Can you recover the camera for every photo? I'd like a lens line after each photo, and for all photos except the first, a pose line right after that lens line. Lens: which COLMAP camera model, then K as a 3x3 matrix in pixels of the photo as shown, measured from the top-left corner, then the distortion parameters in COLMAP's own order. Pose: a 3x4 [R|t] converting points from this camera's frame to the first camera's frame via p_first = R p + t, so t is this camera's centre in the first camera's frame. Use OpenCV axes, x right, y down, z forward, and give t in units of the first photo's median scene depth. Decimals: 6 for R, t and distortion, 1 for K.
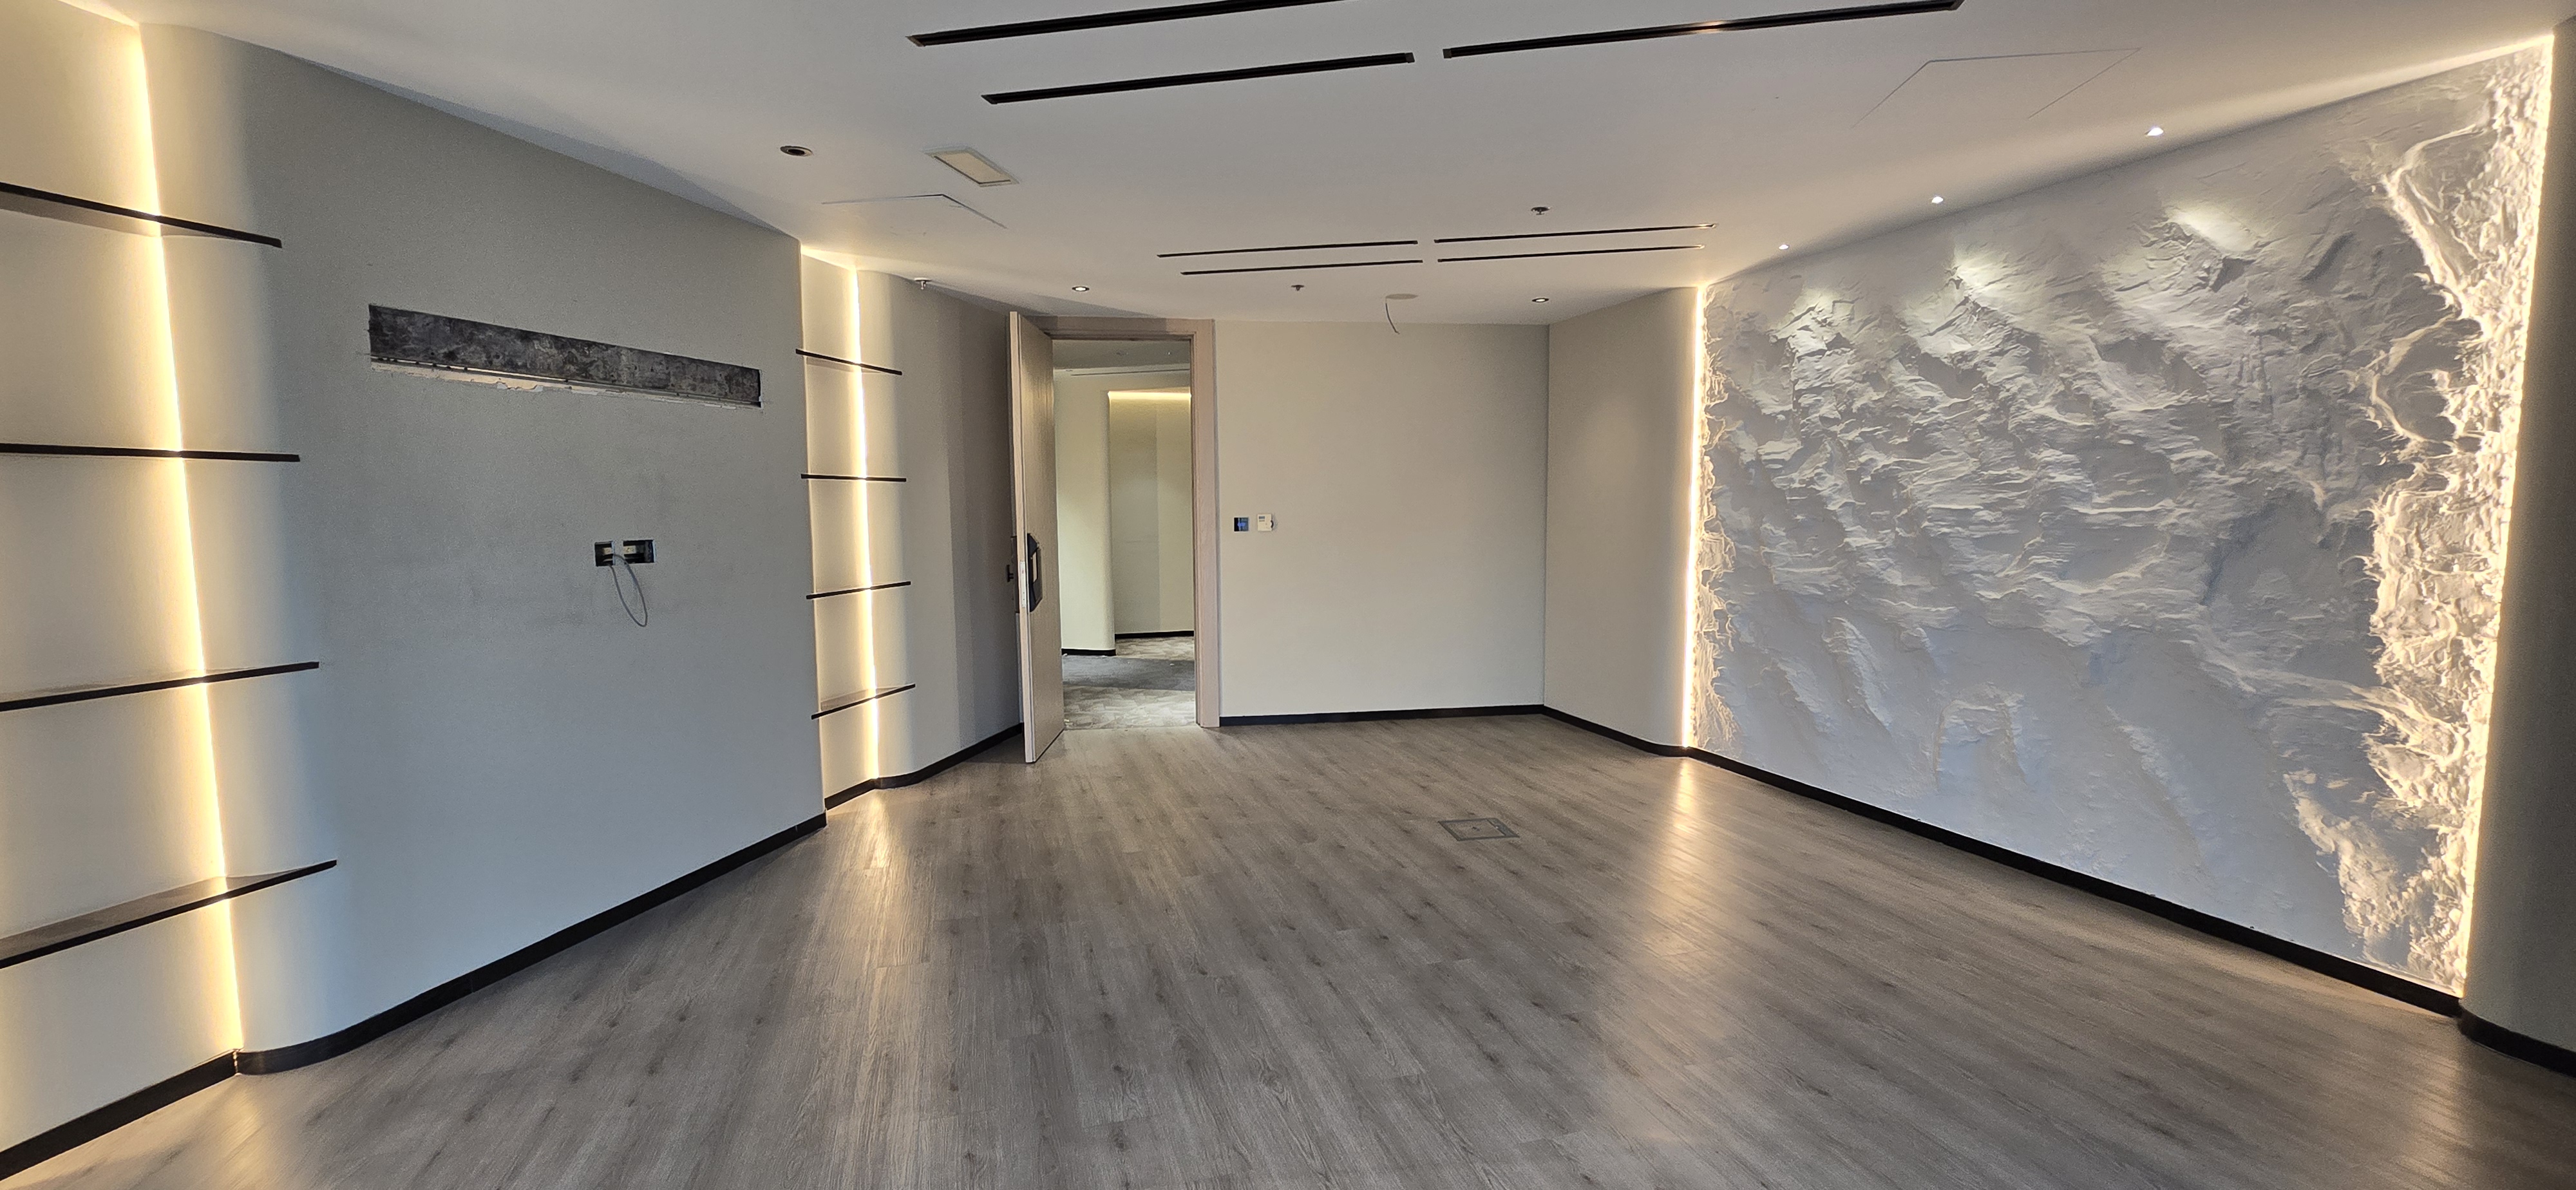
lens RADIAL K [[1068.3, 0, 1283.2], [0, 1068.3, 599.2], [0, 0, 1]] dist [-0.002328, 0.000220]
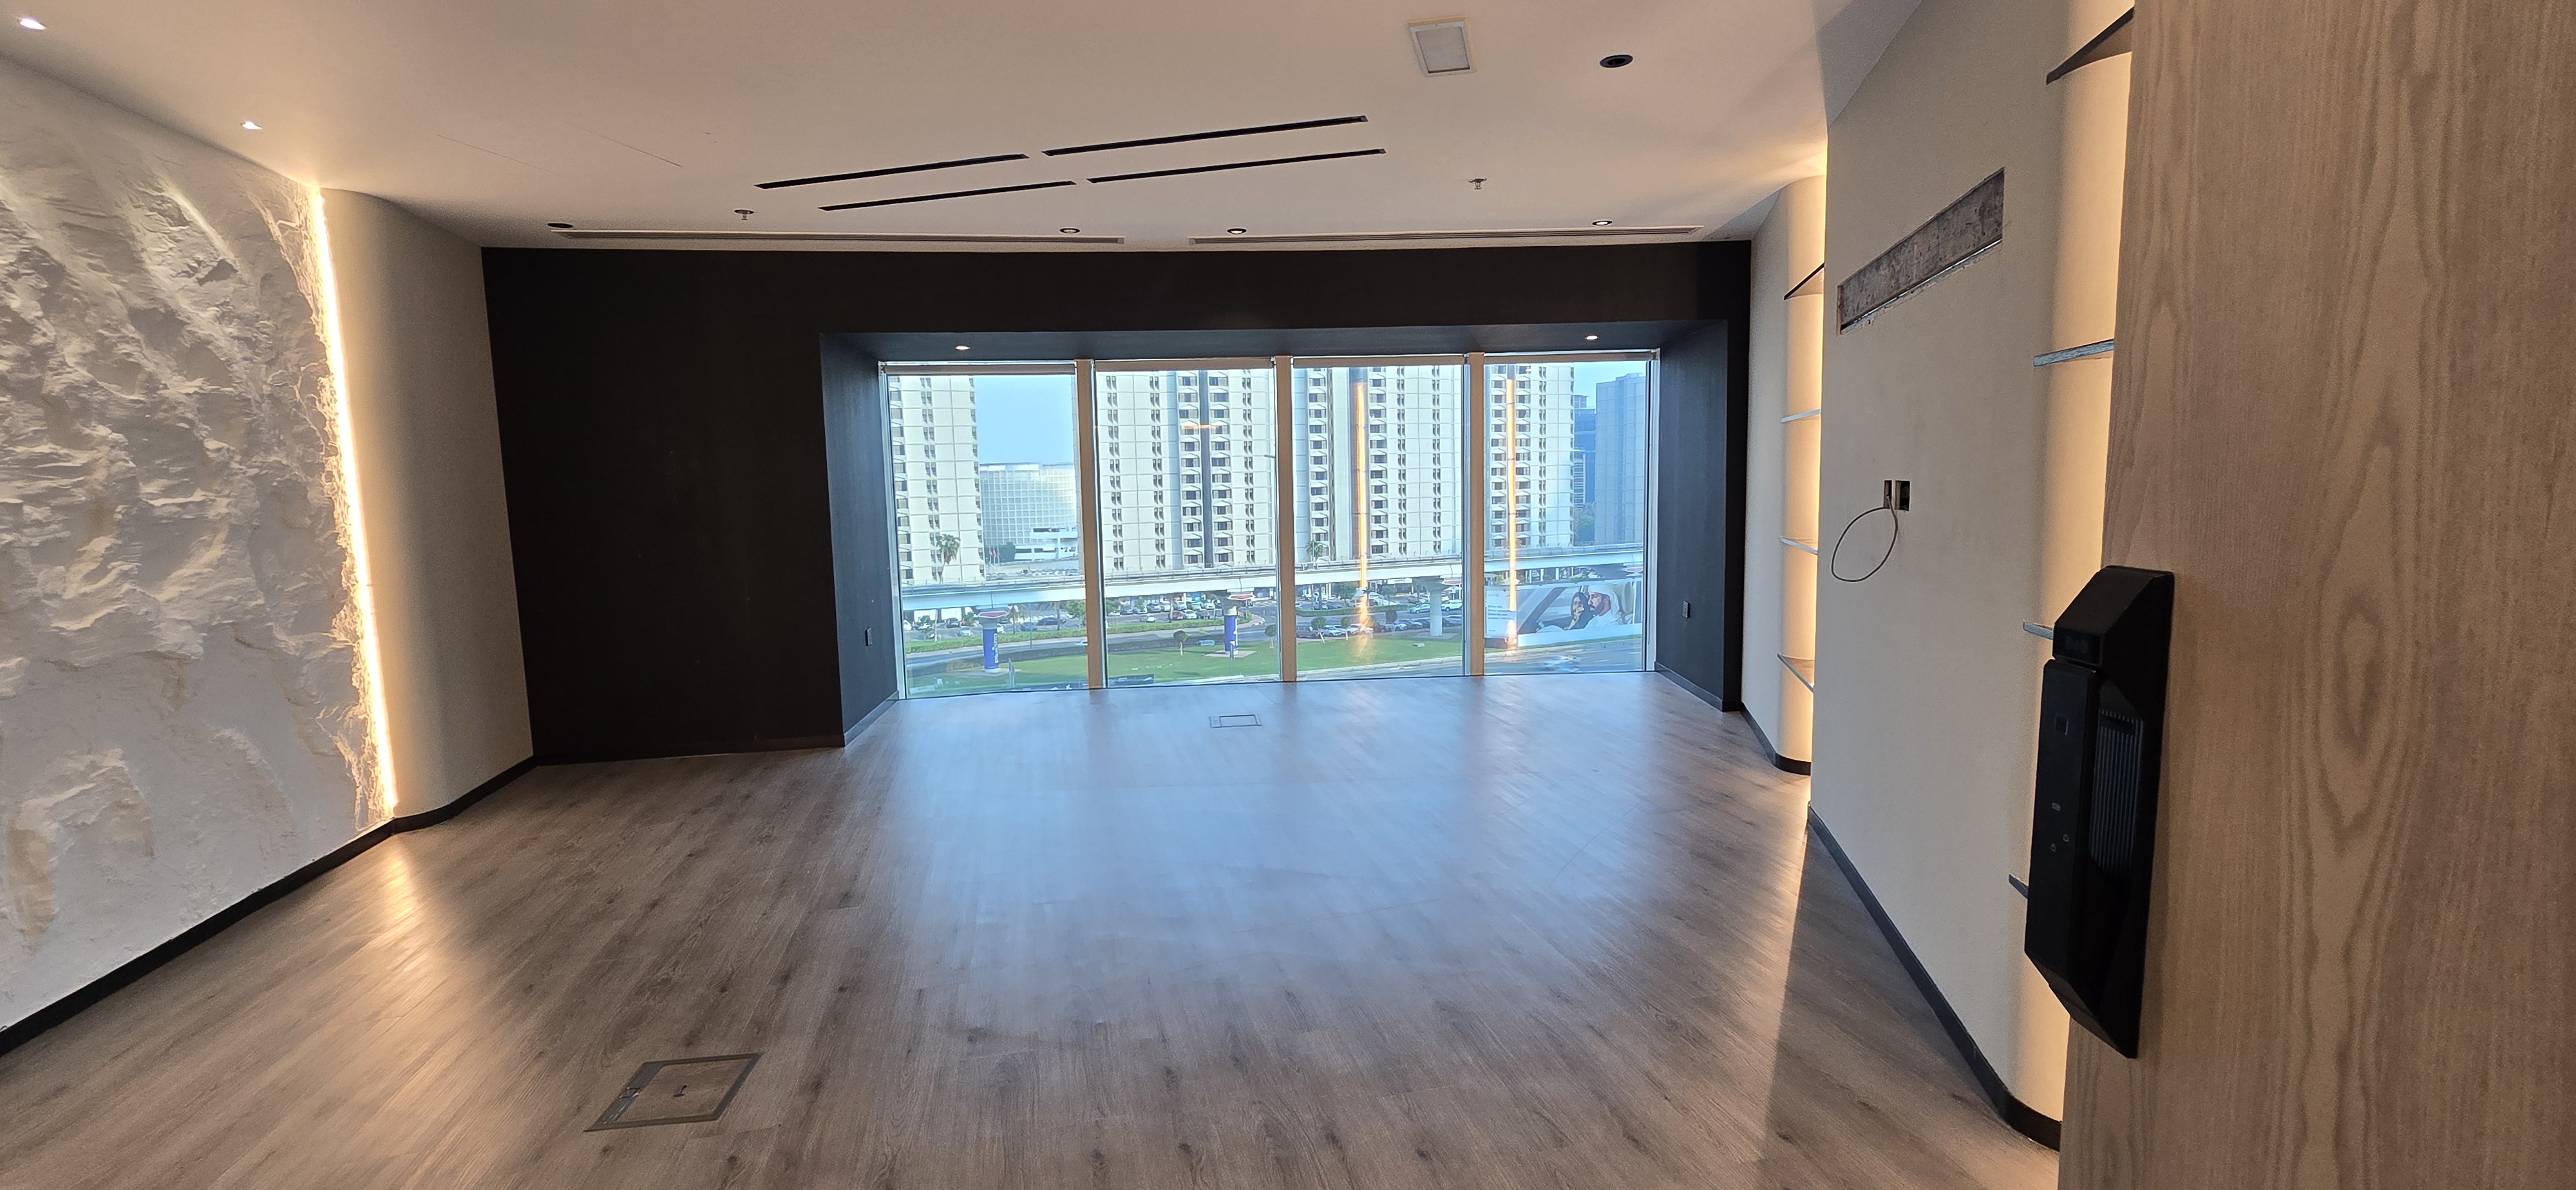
lens RADIAL K [[1068.3, 0, 1277.0], [0, 1068.3, 593.4], [0, 0, 1]] dist [-0.002328, 0.000220]
pose [[-0.997843, 0.025462, 0.060511, -0.157315], [0.036925, 0.979782, 0.196633, -0.123007], [-0.054281, 0.198443, -0.978608, 1.517044]]
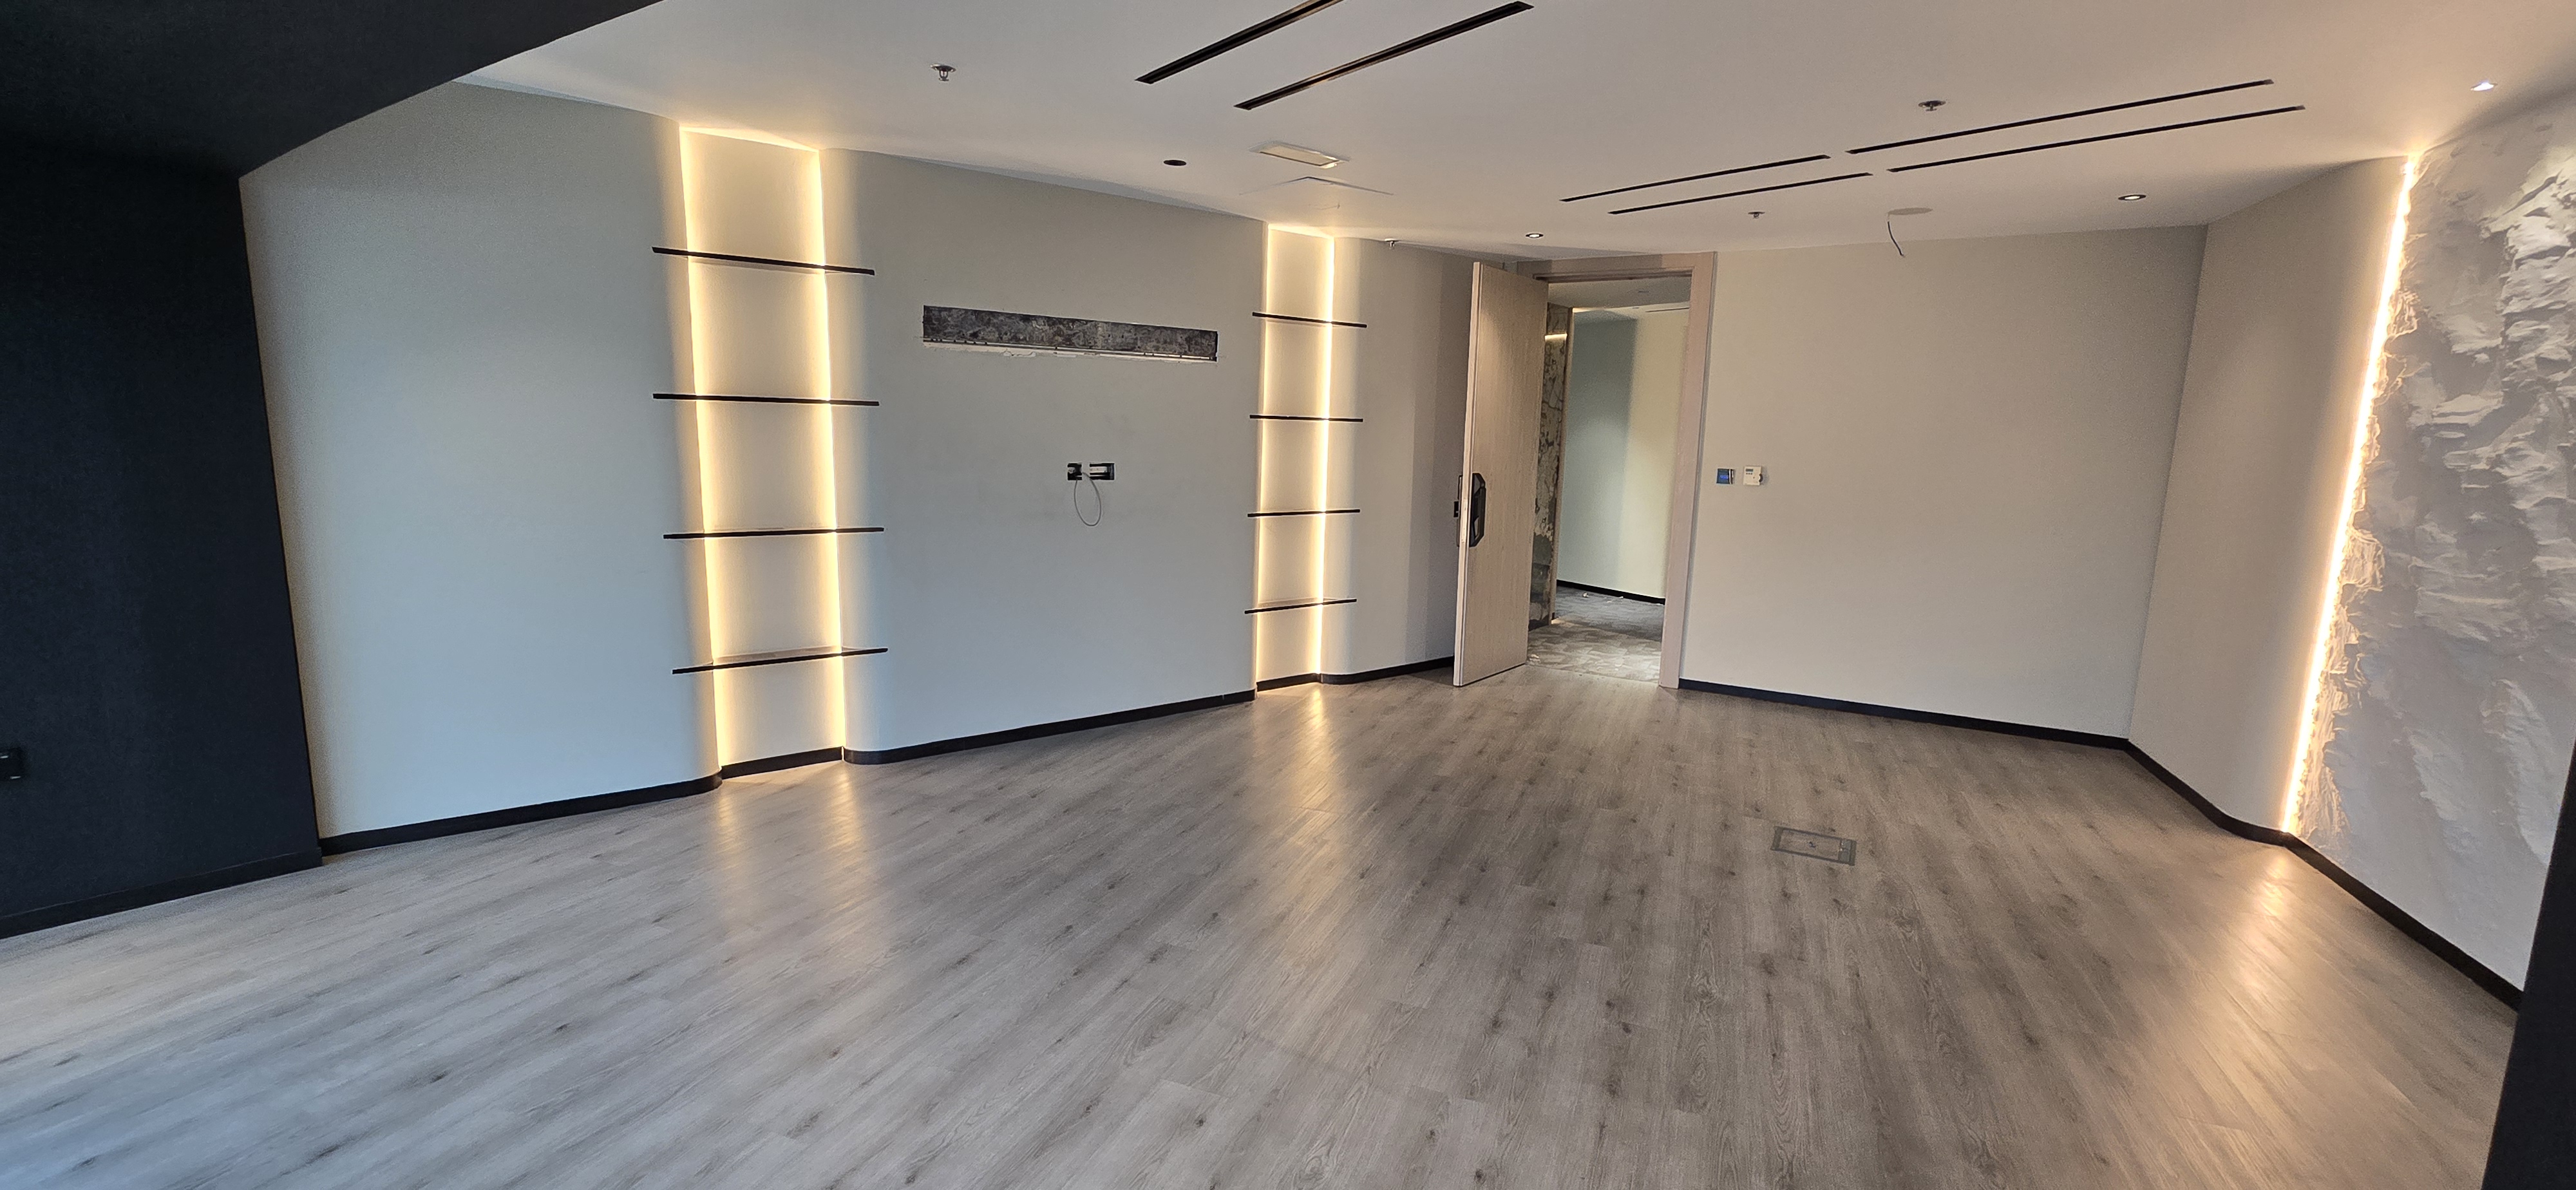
lens RADIAL K [[1068.3, 0, 1274.0], [0, 1068.3, 605.3], [0, 0, 1]] dist [-0.002328, 0.000220]
pose [[0.771131, 0.133091, -0.622610, 0.373835], [-0.089427, 0.990854, 0.101049, -0.027341], [0.630365, -0.022244, 0.775980, 0.057562]]
